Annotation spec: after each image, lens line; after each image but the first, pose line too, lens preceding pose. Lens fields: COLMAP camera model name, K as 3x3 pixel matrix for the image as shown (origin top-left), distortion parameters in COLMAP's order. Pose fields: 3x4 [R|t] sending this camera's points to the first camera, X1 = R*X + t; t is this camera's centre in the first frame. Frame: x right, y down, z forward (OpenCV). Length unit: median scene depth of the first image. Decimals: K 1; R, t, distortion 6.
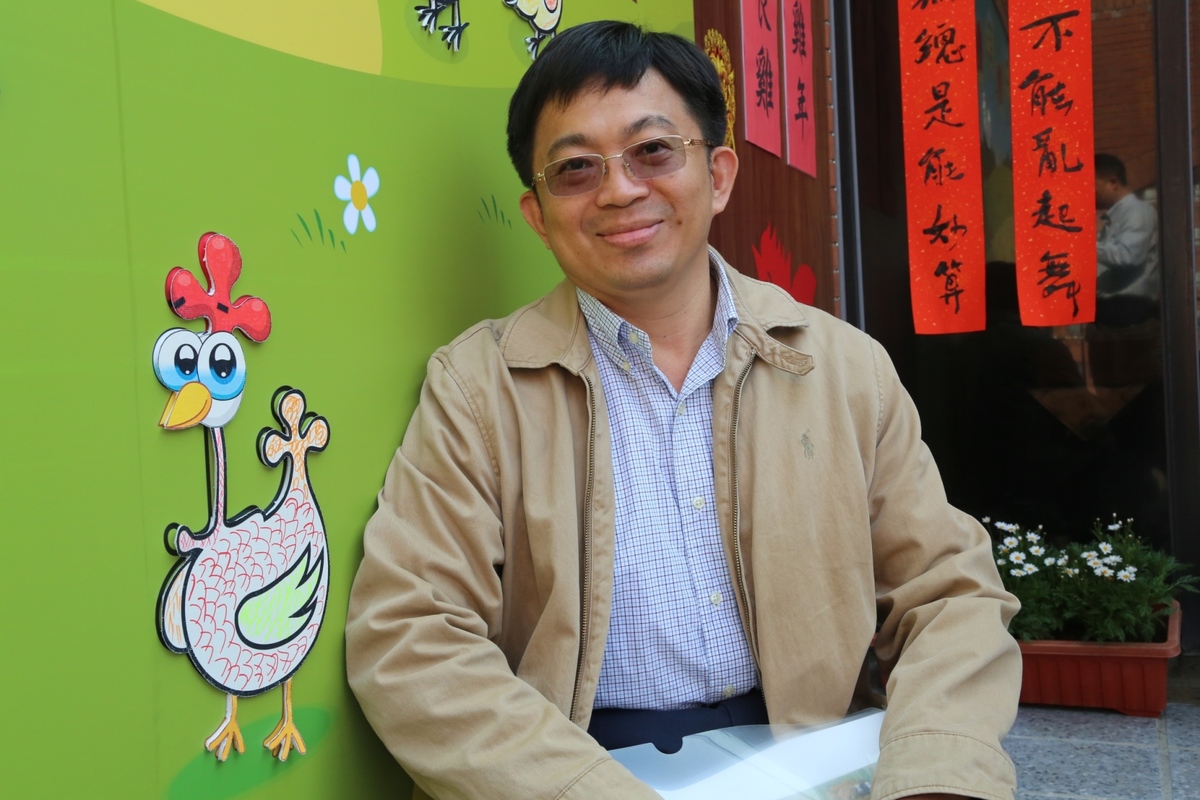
lens RADIAL K [[1306.0, 0, 601.0], [0, 1306.0, 400.6], [0, 0, 1]] dist [0.012898, 0.000000]
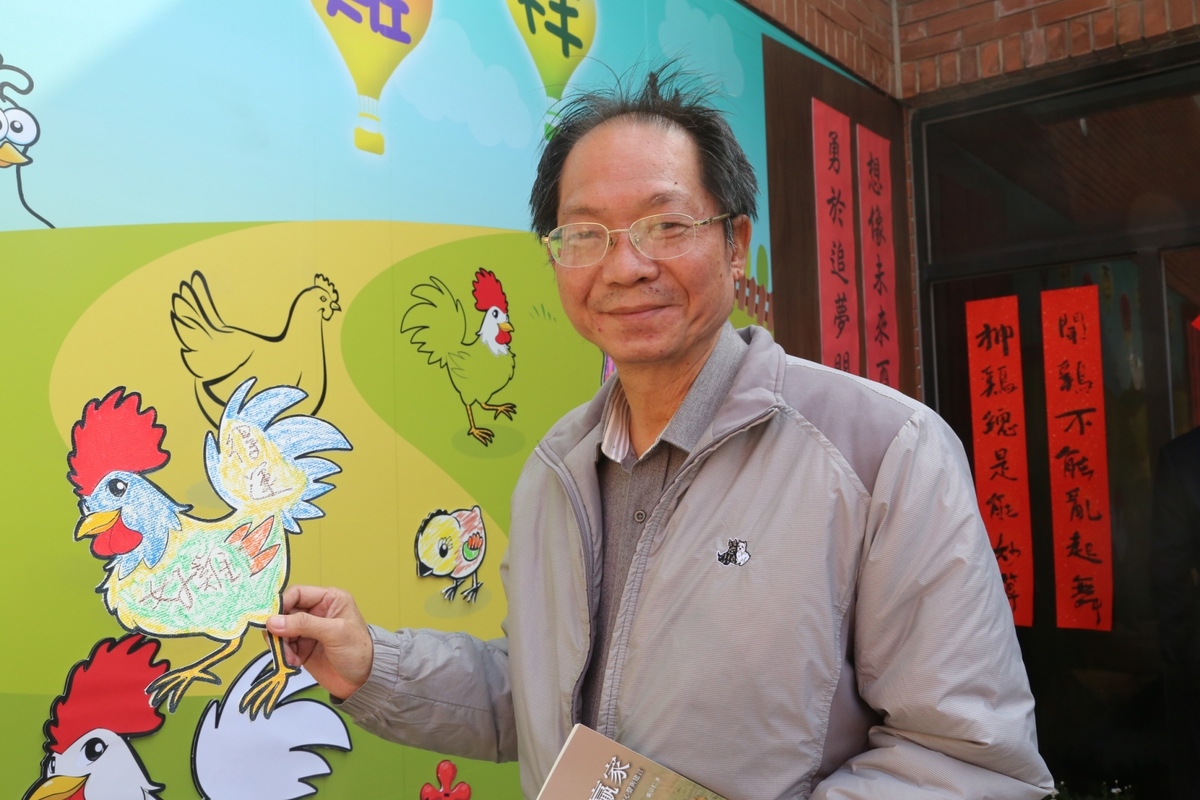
lens RADIAL K [[1059.9, 0, 598.4], [0, 1059.9, 403.9], [0, 0, 1]] dist [-0.016935, 0.045529]
pose [[0.961577, -0.000618, -0.274536, 0.158871], [-0.017699, 0.997778, -0.064236, -0.216640], [0.273966, 0.066627, 0.959429, -0.247827]]
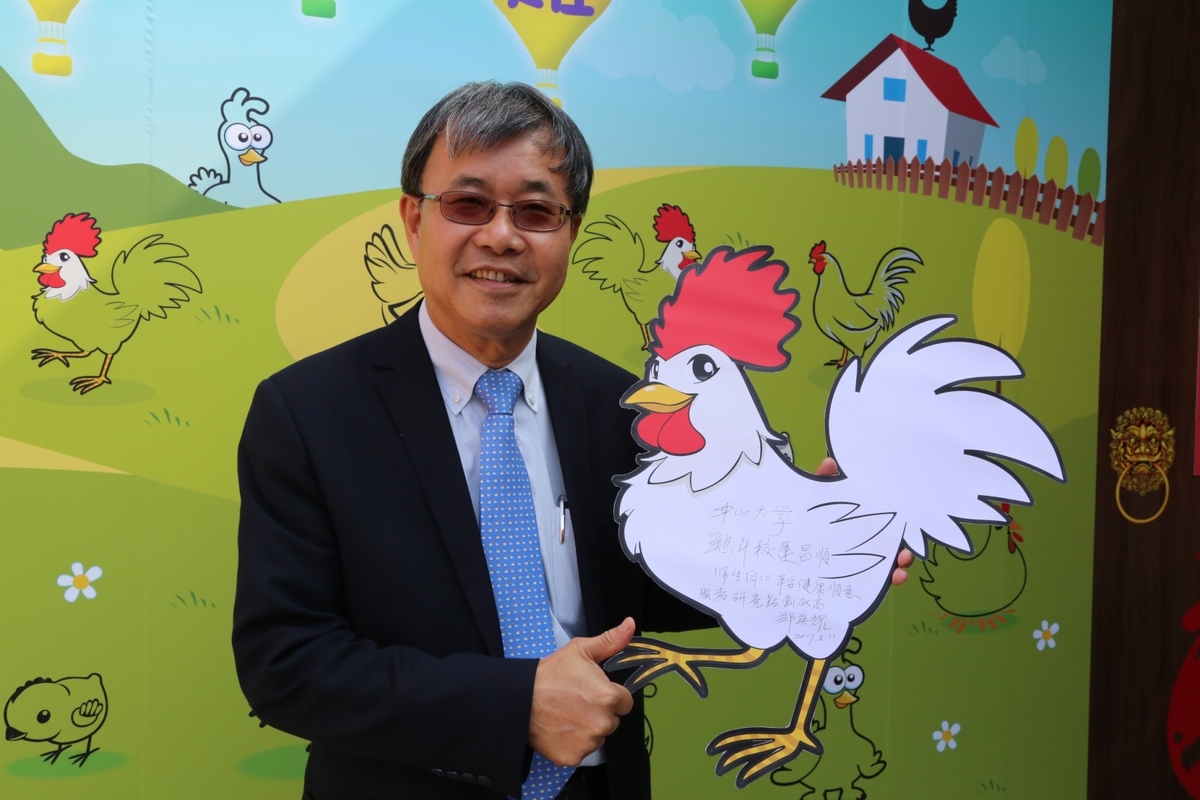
lens RADIAL K [[1059.9, 0, 598.5], [0, 1059.9, 399.2], [0, 0, 1]] dist [-0.016935, 0.045529]
pose [[0.606165, 0.067536, -0.792467, 0.490970], [-0.062548, 0.997350, 0.037153, -0.229536], [0.792876, 0.027046, 0.608783, -0.125538]]
